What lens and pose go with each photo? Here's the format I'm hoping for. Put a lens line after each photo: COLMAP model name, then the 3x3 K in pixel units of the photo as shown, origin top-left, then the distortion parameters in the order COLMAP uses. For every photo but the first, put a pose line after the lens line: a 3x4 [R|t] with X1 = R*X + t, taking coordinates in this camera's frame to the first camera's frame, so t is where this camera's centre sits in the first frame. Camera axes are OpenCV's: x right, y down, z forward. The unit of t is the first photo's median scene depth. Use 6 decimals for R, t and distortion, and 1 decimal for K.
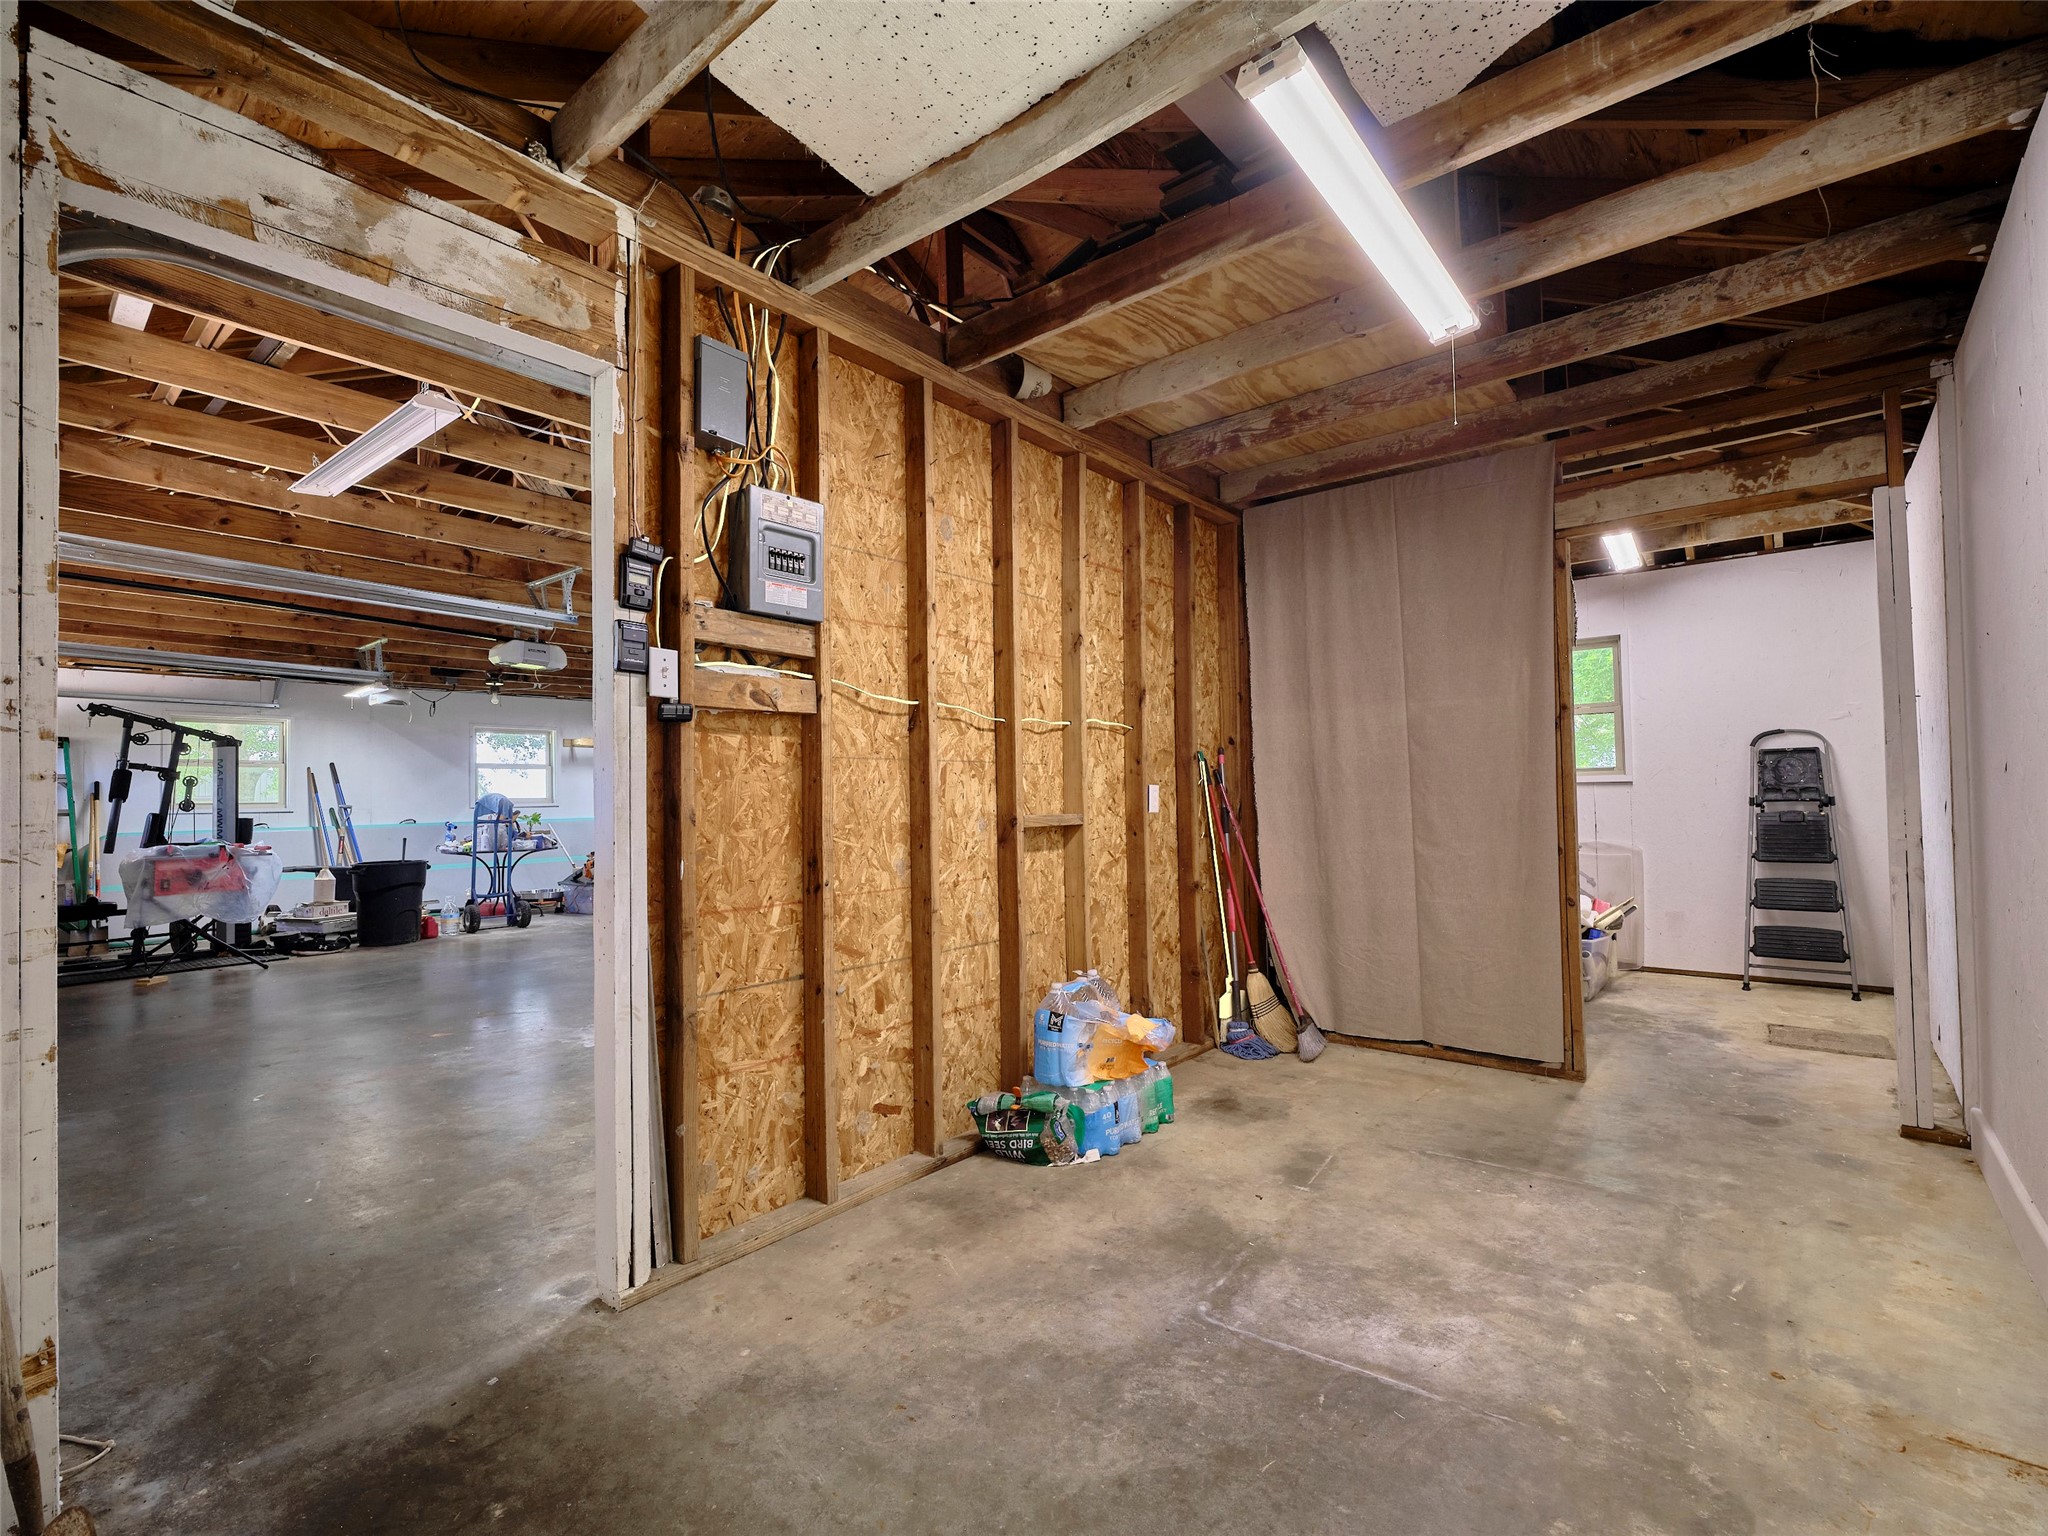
lens RADIAL K [[925.3, 0, 1010.7], [0, 925.3, 763.7], [0, 0, 1]] dist [-0.000287, -0.000392]
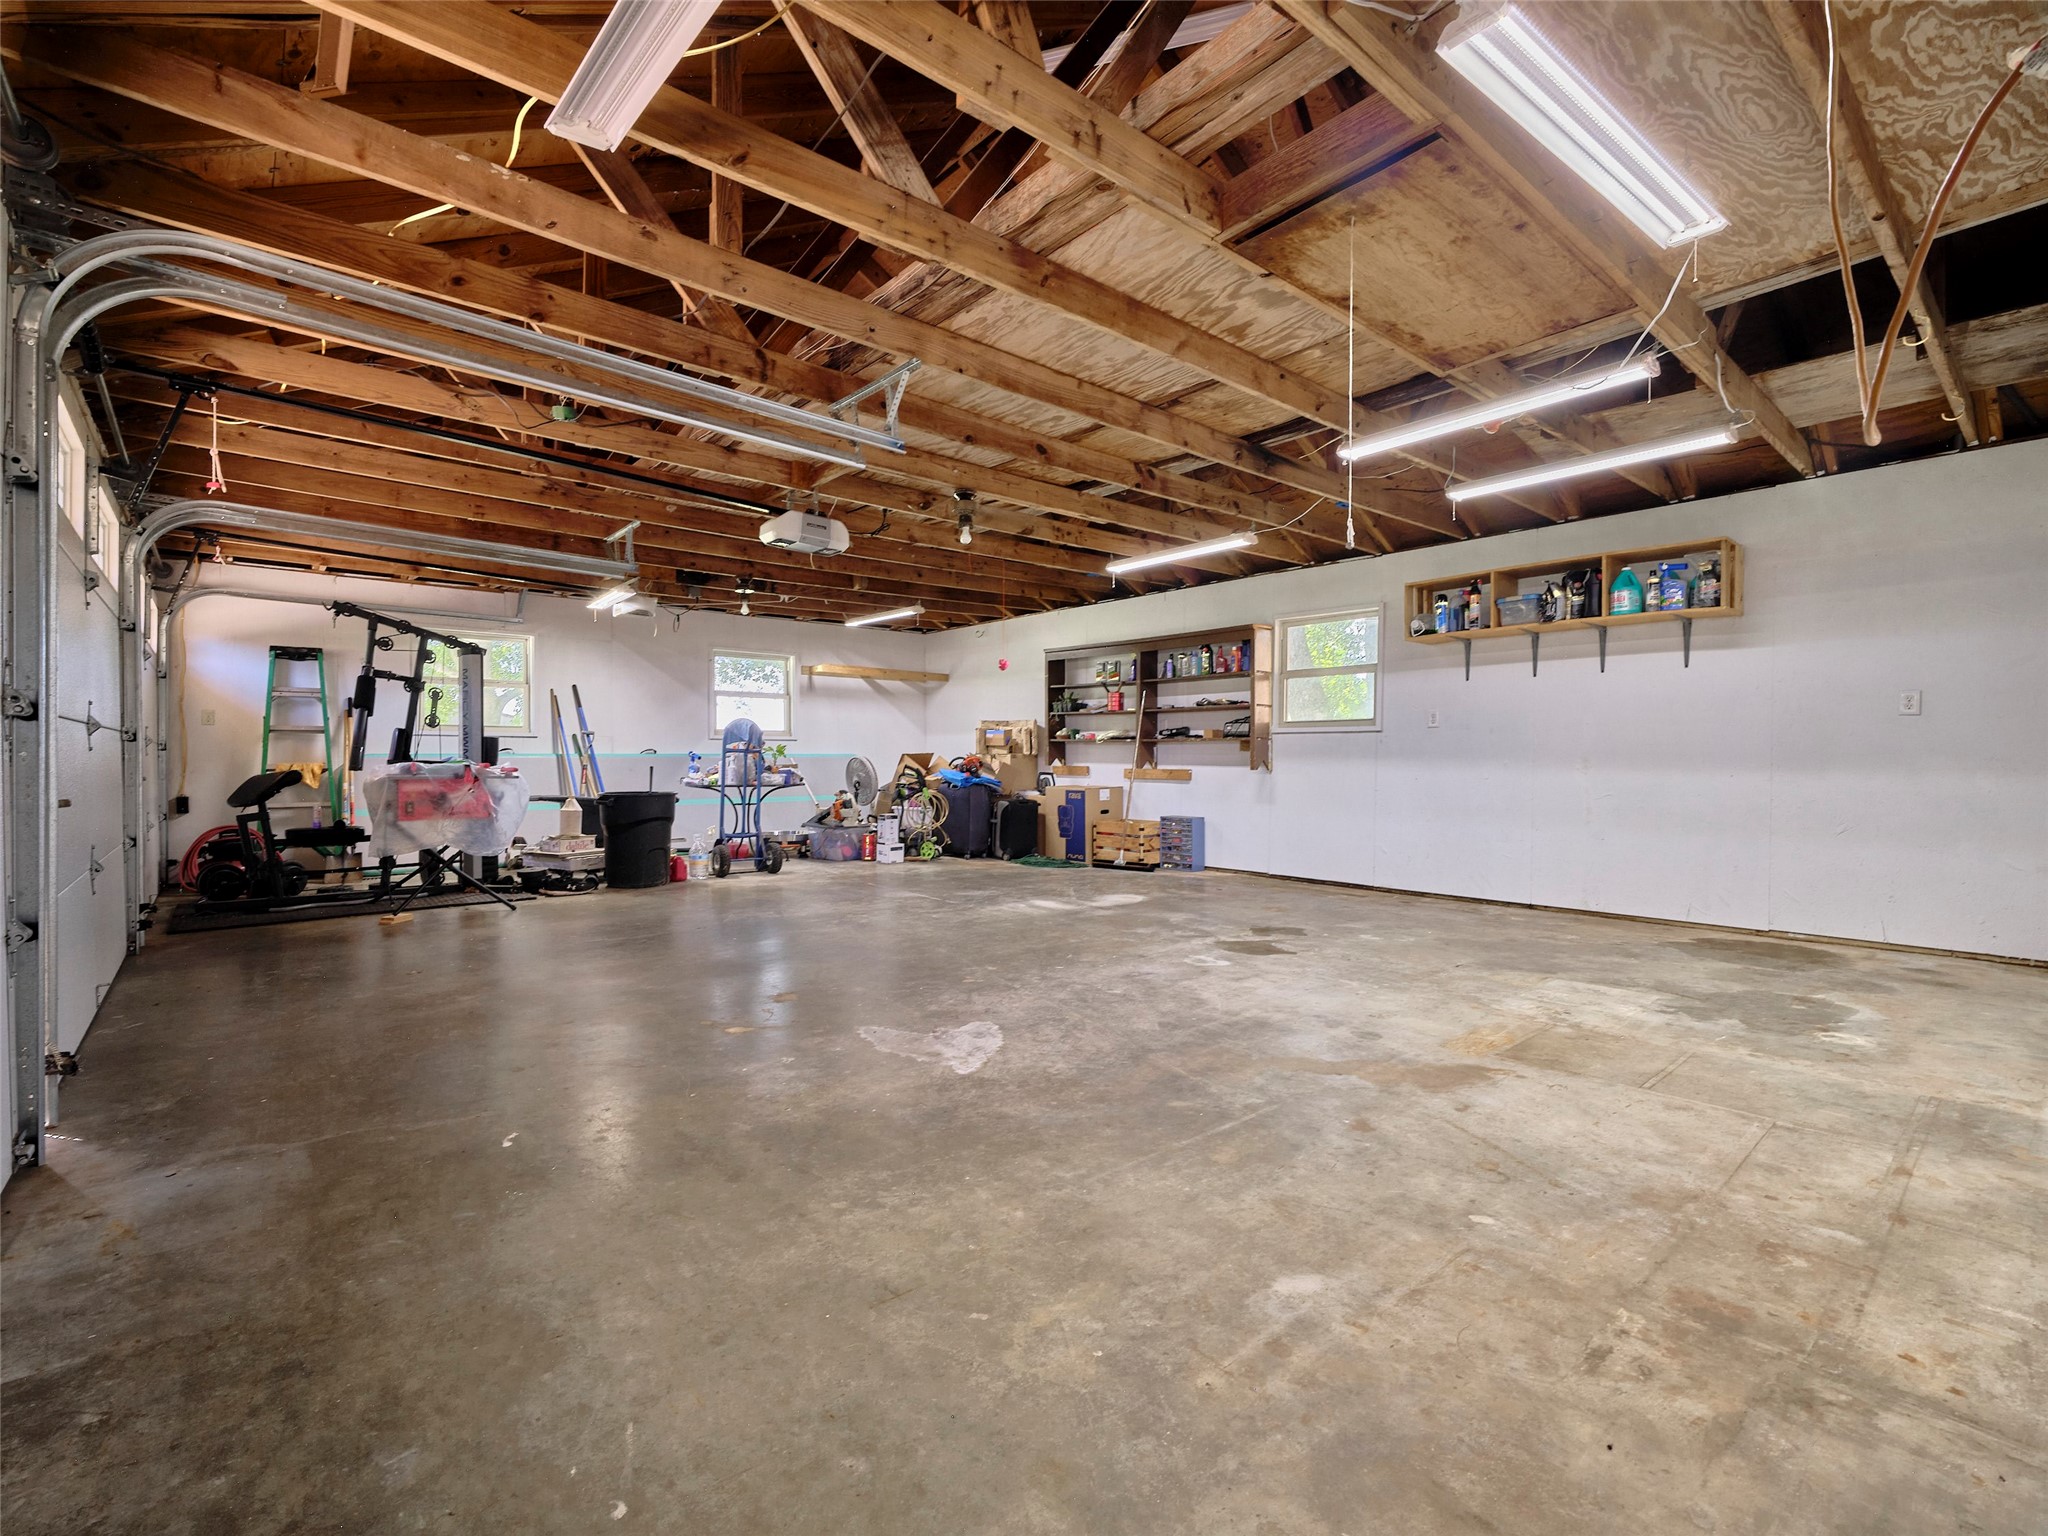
lens RADIAL K [[932.6, 0, 1009.8], [0, 932.6, 761.6], [0, 0, 1]] dist [-0.001864, 0.000840]
pose [[0.982758, 0.023360, -0.183415, -0.187828], [-0.015292, 0.998857, 0.045279, 0.036119], [0.184263, -0.041694, 0.981992, 0.229772]]
